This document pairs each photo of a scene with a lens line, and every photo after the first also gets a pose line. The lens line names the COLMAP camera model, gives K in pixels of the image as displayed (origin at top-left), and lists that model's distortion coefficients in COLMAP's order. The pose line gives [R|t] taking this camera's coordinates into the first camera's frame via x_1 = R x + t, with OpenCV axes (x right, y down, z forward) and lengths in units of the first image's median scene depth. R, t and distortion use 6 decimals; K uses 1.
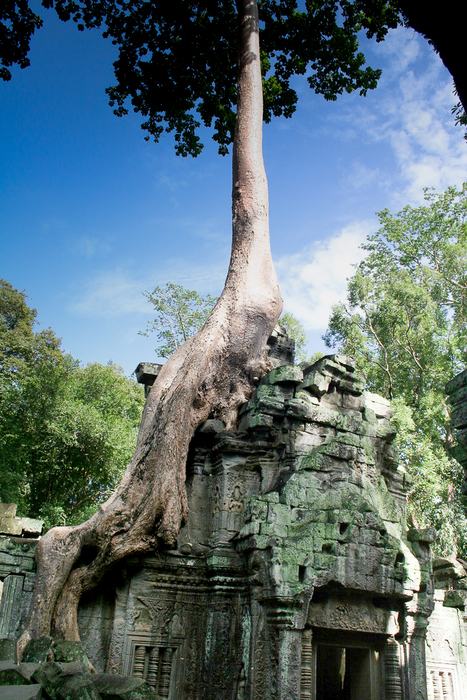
lens RADIAL K [[661.6, 0, 233.5], [0, 661.6, 350.0], [0, 0, 1]] dist [-0.010165, 0.001765]
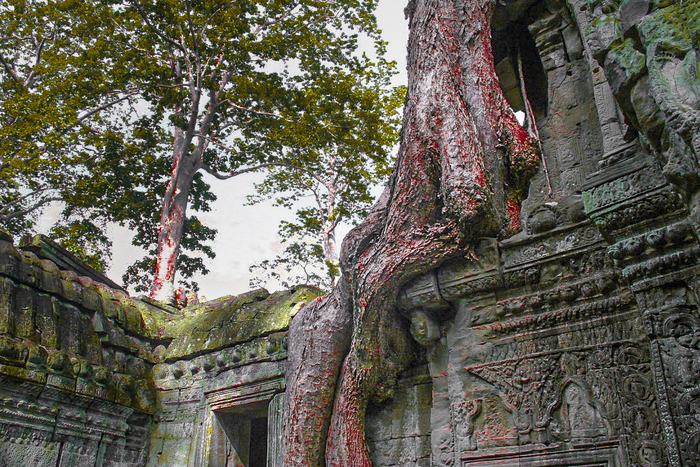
lens RADIAL K [[661.6, 0, 350.0], [0, 661.6, 233.5], [0, 0, 1]] dist [-0.010165, 0.001765]
pose [[0.559472, -0.425156, -0.711501, 0.134044], [0.403453, 0.889550, -0.214303, 0.354101], [0.724028, -0.167161, 0.669209, 0.684839]]
